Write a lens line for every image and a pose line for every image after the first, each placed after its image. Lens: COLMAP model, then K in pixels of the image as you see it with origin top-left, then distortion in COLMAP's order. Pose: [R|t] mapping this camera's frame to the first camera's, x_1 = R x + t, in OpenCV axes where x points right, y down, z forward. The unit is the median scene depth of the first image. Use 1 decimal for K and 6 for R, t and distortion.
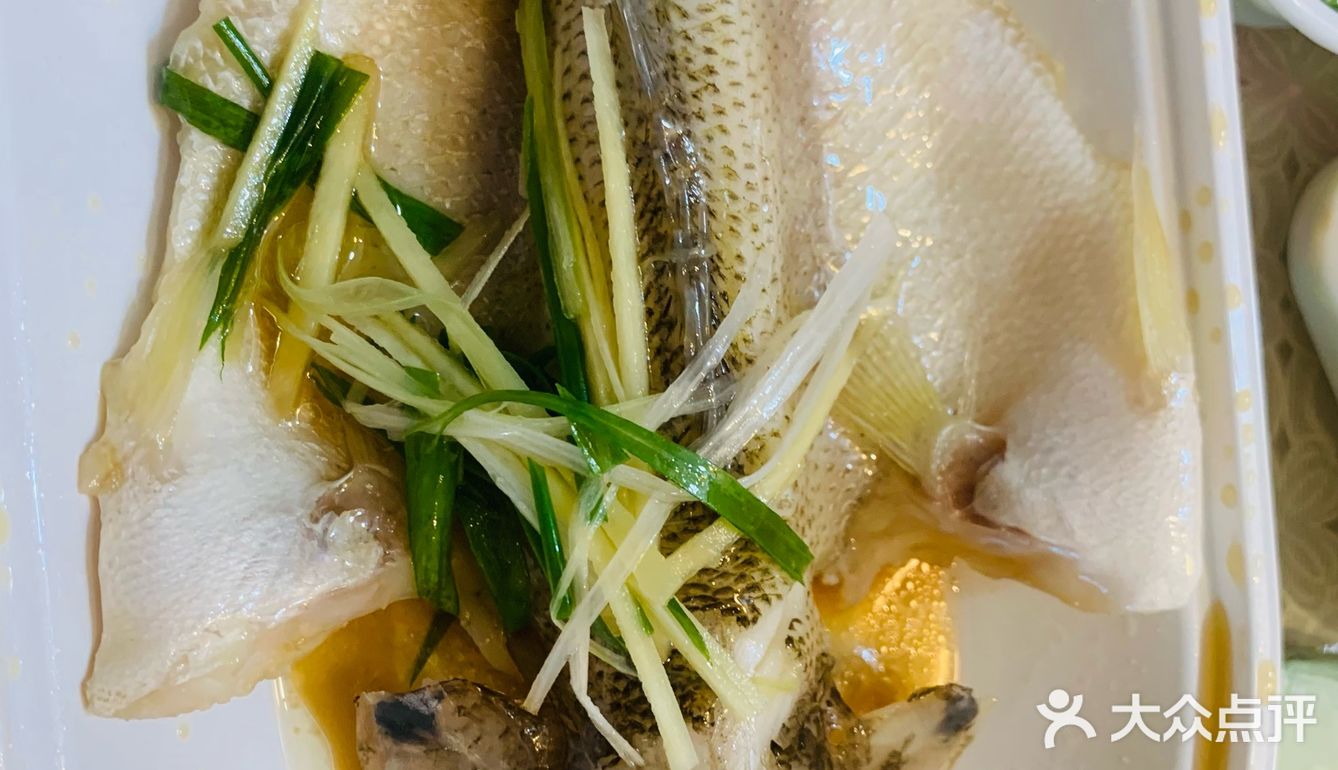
lens RADIAL K [[1308.7, 0, 664.8], [0, 1308.7, 357.9], [0, 0, 1]] dist [0.185094, -0.655093]
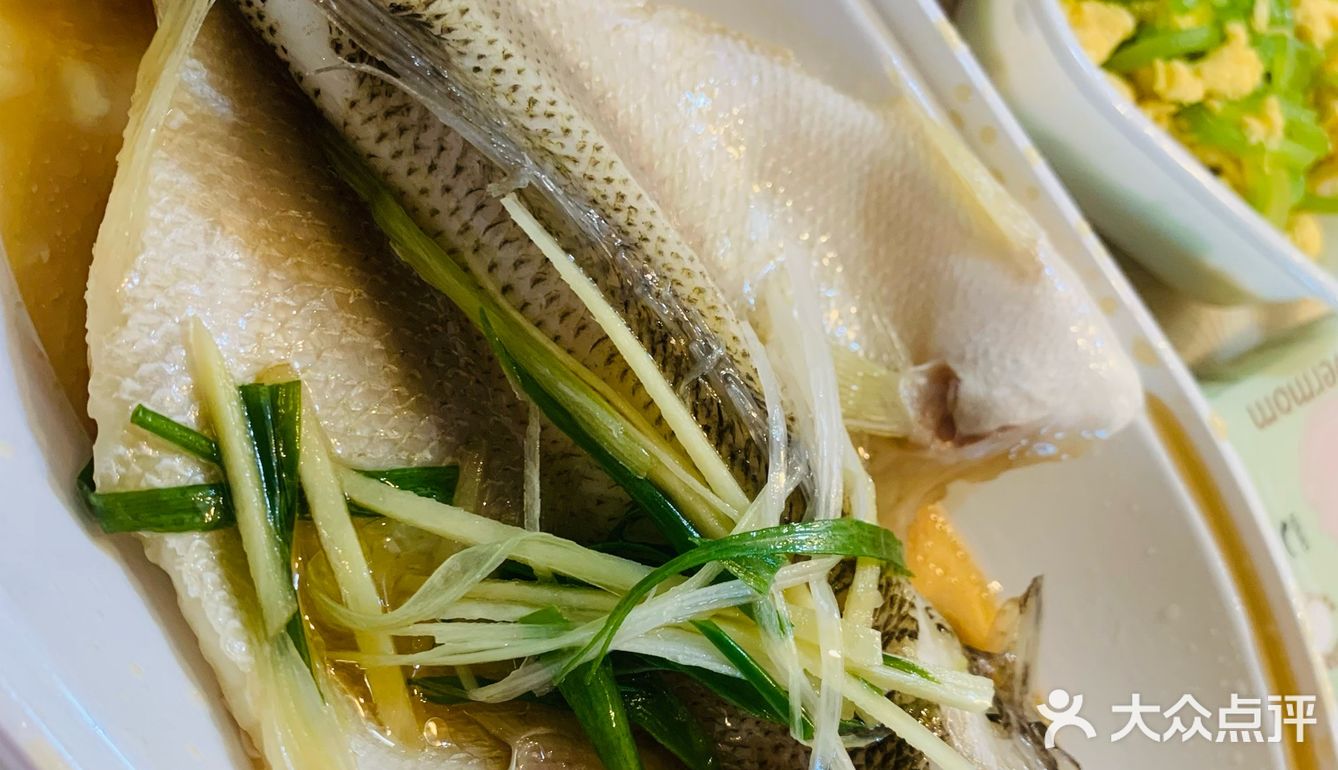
lens RADIAL K [[1308.7, 0, 664.8], [0, 1308.7, 357.9], [0, 0, 1]] dist [0.185094, -0.655093]
pose [[0.781469, -0.514455, 0.353048, -0.348176], [0.526838, 0.847210, 0.068387, -0.159436], [-0.334288, 0.132557, 0.933103, 0.064736]]
